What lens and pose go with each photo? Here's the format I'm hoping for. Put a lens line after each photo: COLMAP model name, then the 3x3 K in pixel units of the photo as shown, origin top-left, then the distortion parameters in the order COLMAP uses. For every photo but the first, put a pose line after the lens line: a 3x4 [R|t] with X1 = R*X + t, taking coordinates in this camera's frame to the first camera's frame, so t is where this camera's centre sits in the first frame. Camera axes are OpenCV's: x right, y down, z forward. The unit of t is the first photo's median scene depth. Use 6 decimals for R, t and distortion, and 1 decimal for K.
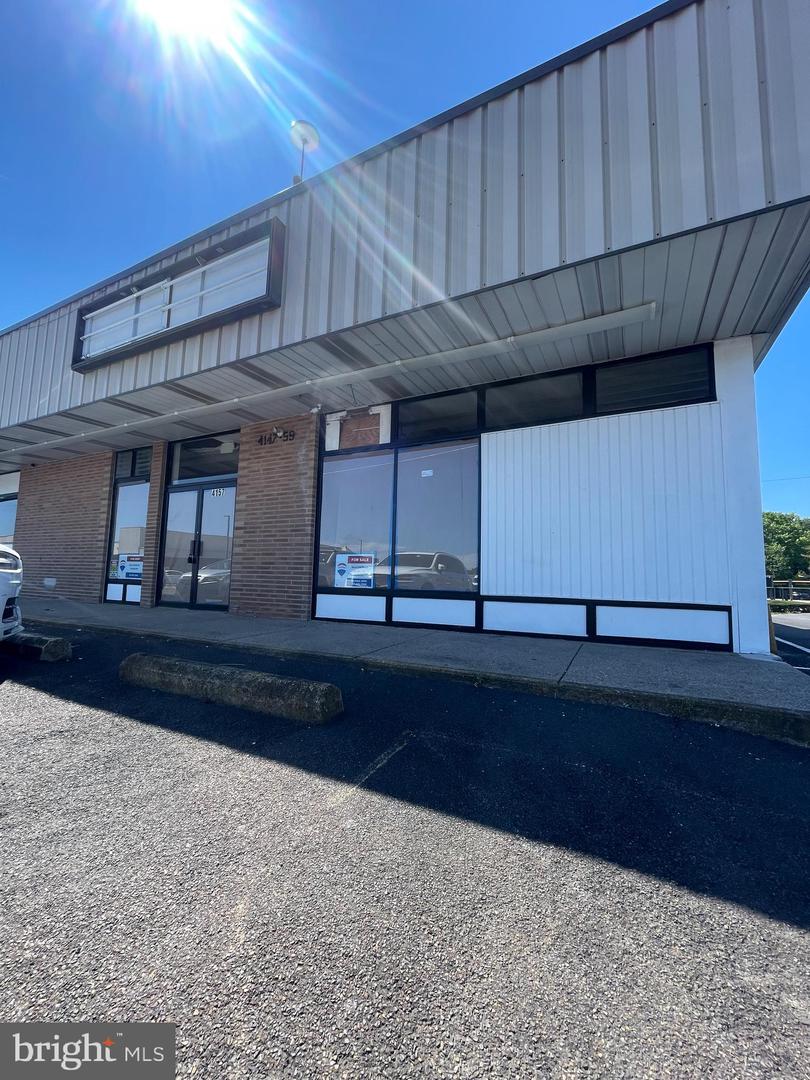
lens RADIAL K [[436.1, 0, 404.4], [0, 436.1, 539.5], [0, 0, 1]] dist [-0.002171, -0.000274]
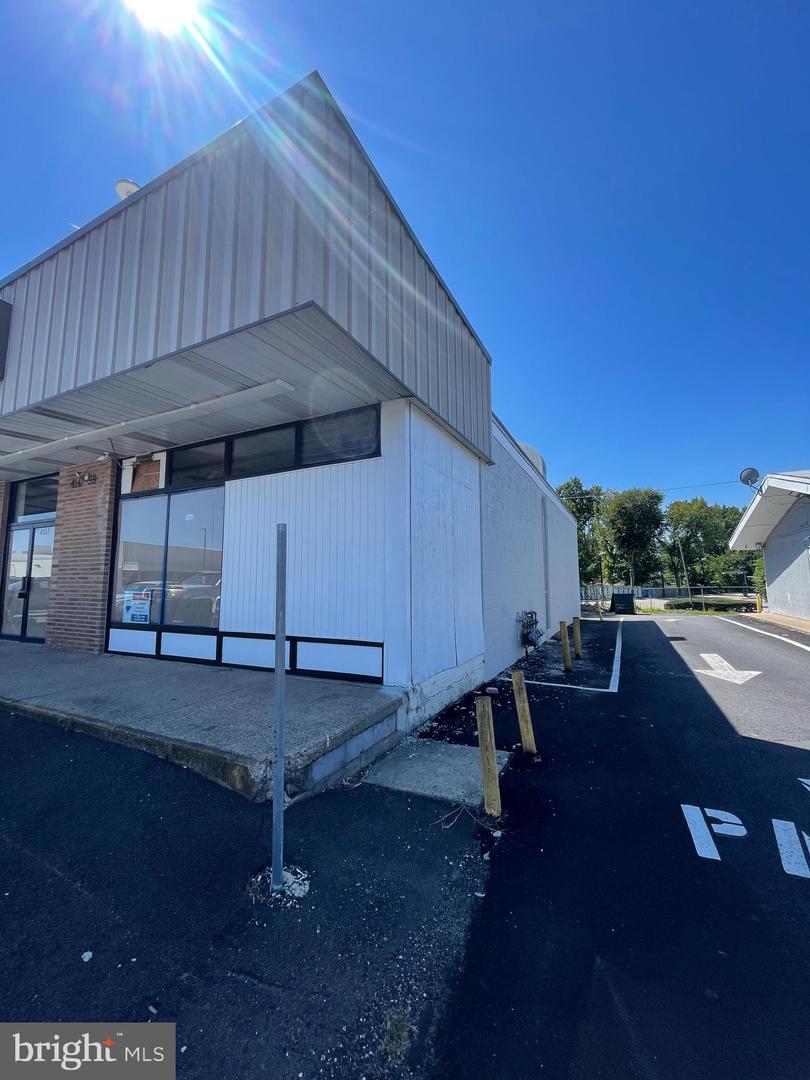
lens RADIAL K [[436.1, 0, 402.6], [0, 436.1, 538.7], [0, 0, 1]] dist [-0.002171, -0.000274]
pose [[0.999607, -0.027746, 0.003881, 0.637034], [0.027780, 0.999574, -0.008908, -0.080997], [-0.003632, 0.009013, 0.999953, -0.093597]]
